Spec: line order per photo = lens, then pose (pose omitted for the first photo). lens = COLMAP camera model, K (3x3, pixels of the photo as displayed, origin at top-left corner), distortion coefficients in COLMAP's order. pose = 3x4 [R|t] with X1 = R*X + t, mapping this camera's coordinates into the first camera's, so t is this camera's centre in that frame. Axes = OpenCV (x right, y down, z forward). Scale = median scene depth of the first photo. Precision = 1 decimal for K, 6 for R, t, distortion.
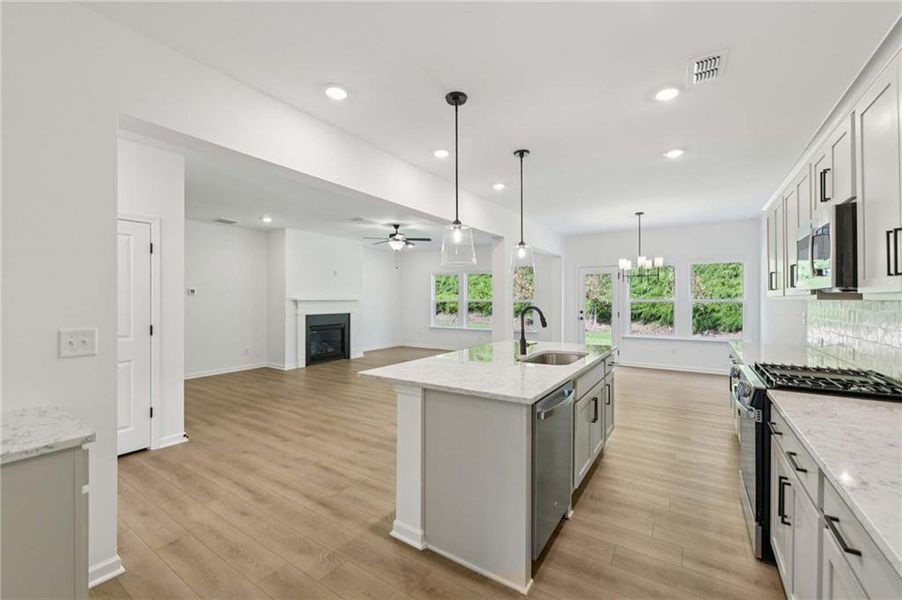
lens RADIAL K [[365.8, 0, 451.0], [0, 365.8, 300.0], [0, 0, 1]] dist [-0.001523, -0.000108]
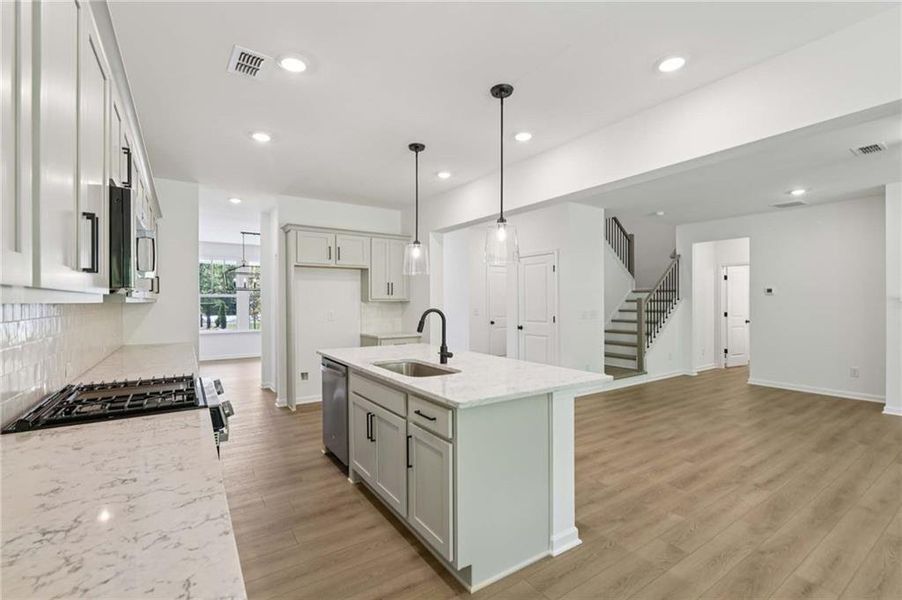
lens RADIAL K [[399.9, 0, 451.0], [0, 399.9, 300.0], [0, 0, 1]] dist [-0.001608, -0.000130]
pose [[-0.383441, 0.001684, -0.923564, 1.064575], [0.000963, 0.999999, 0.001424, -0.003706], [0.923565, -0.000343, -0.383442, 1.367521]]
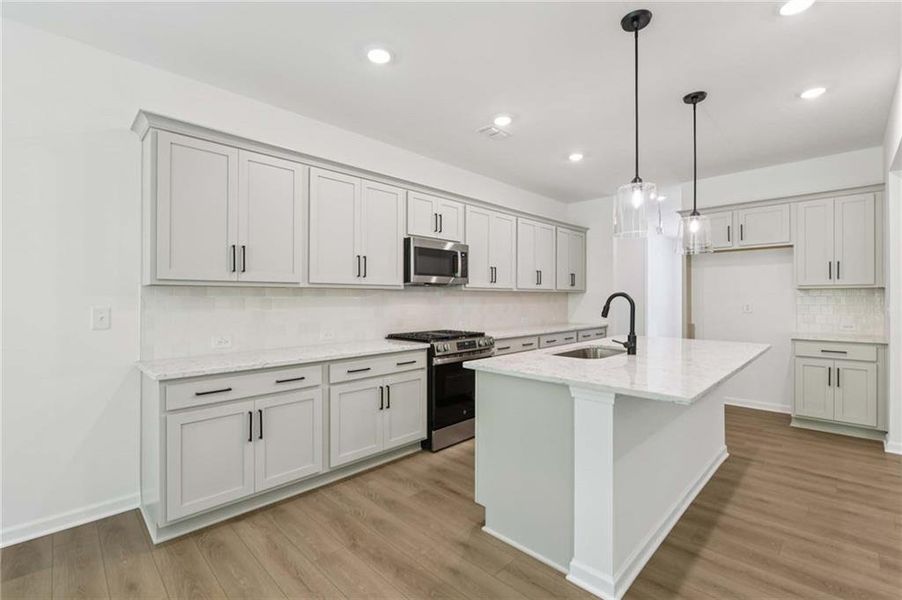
lens RADIAL K [[399.9, 0, 451.0], [0, 399.9, 300.0], [0, 0, 1]] dist [-0.001608, -0.000130]
pose [[-0.980589, 0.009720, 0.195834, 0.394017], [0.010220, 0.999947, 0.001545, 0.027681], [-0.195809, 0.003517, -0.980636, 1.886016]]
